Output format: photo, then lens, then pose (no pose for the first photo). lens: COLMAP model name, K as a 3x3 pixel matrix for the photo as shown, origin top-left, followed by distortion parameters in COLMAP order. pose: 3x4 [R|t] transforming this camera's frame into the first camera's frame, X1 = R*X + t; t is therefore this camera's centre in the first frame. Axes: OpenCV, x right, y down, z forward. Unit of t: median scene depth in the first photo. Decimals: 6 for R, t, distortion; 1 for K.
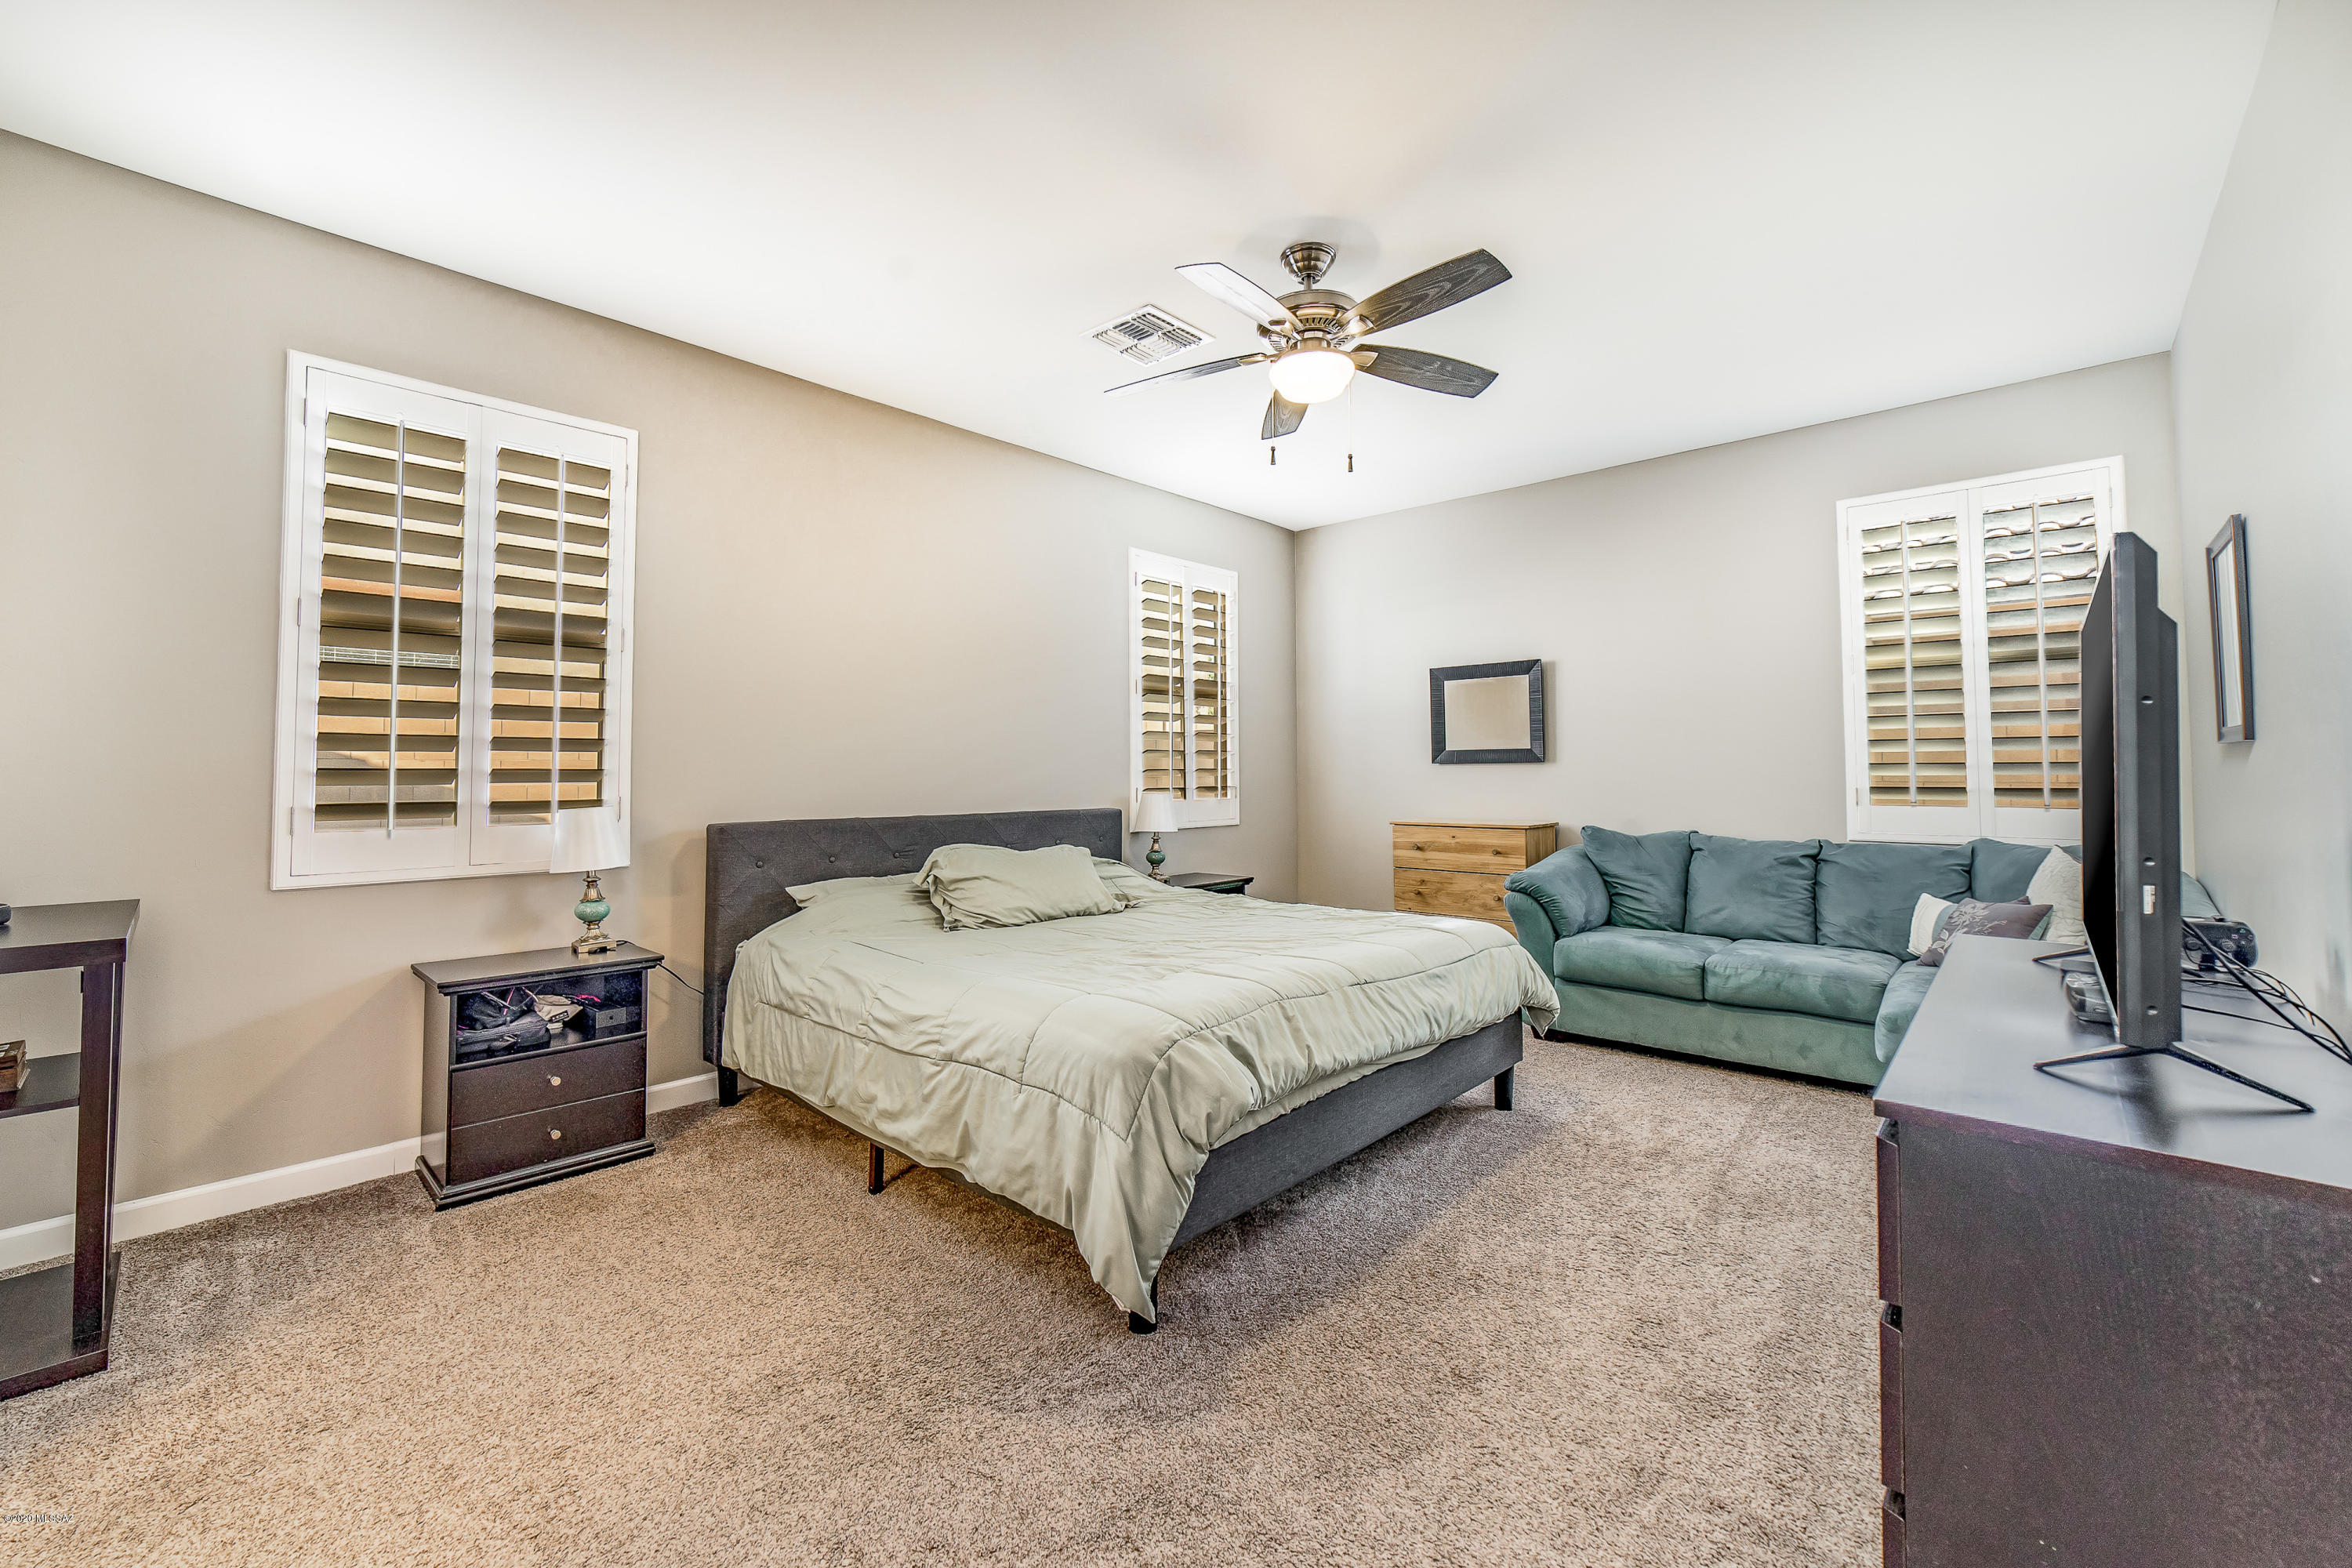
lens RADIAL K [[940.4, 0, 1190.6], [0, 940.4, 726.8], [0, 0, 1]] dist [-0.002526, -0.000035]
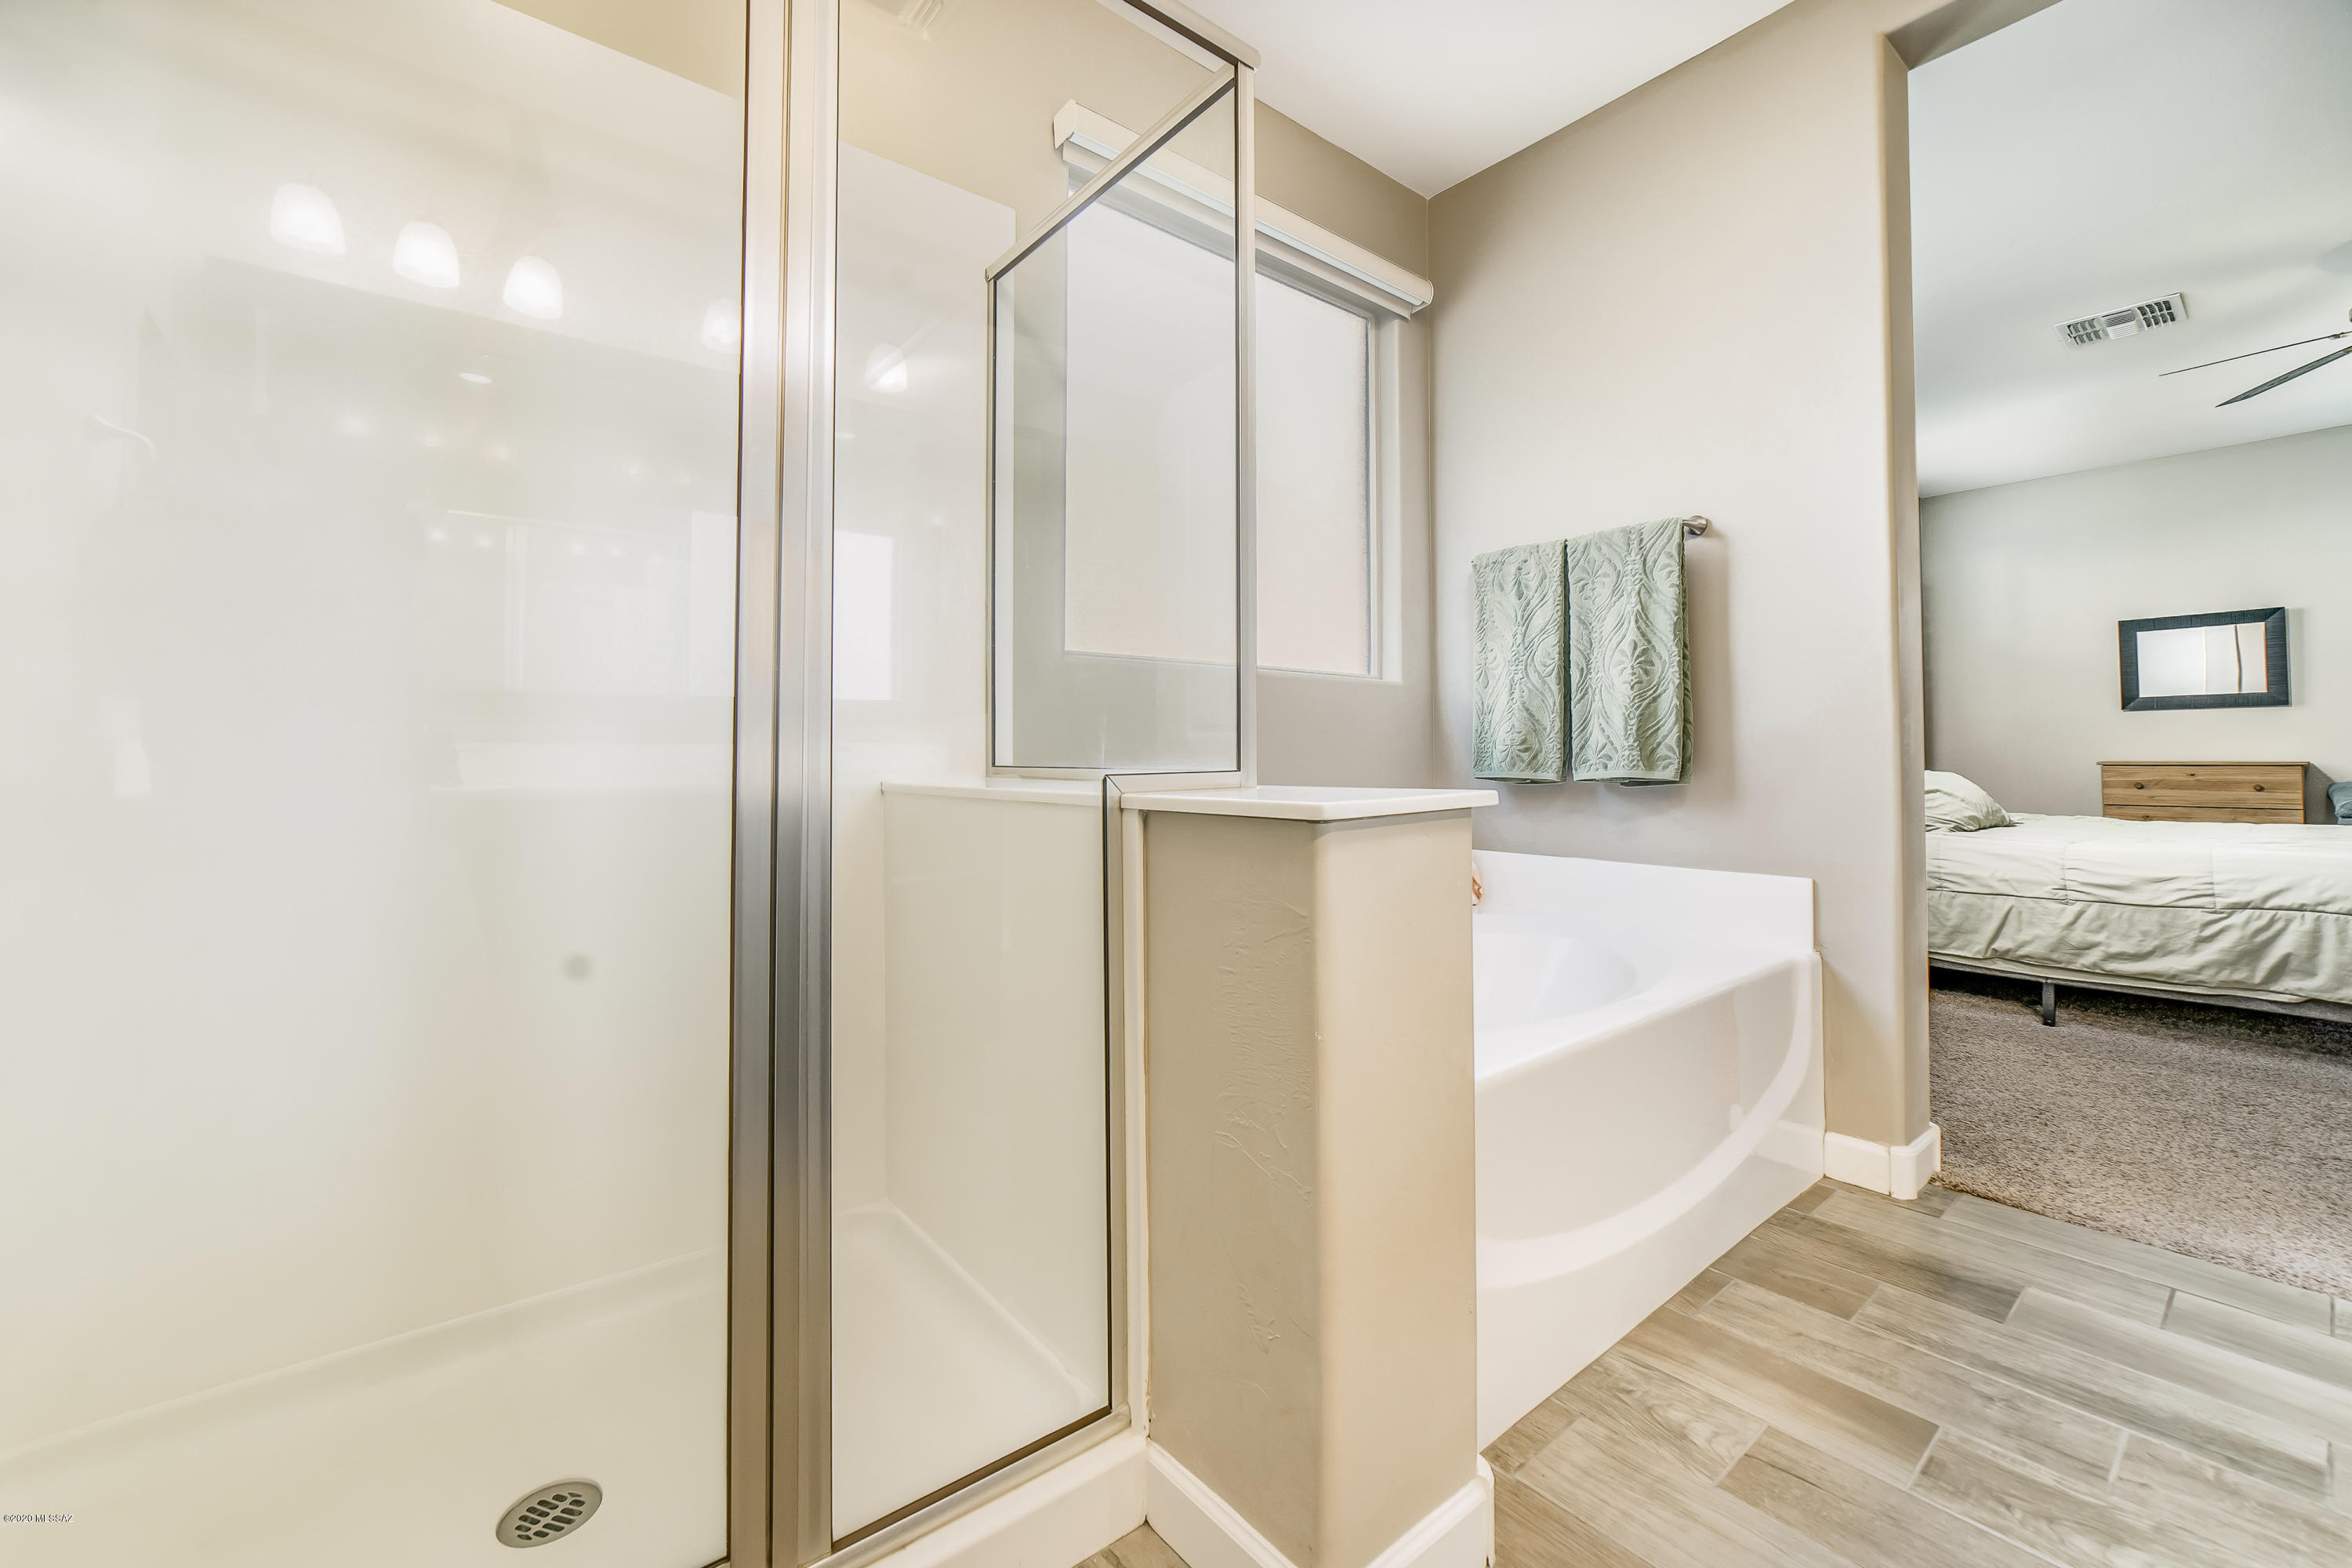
lens RADIAL K [[897.8, 0, 1173.9], [0, 897.8, 753.0], [0, 0, 1]] dist [0.000363, 0.000021]
pose [[0.986779, -0.000021, -0.162069, -0.836397], [0.006971, 0.999080, 0.042317, 0.048698], [0.161919, -0.042888, 0.985872, -0.232424]]
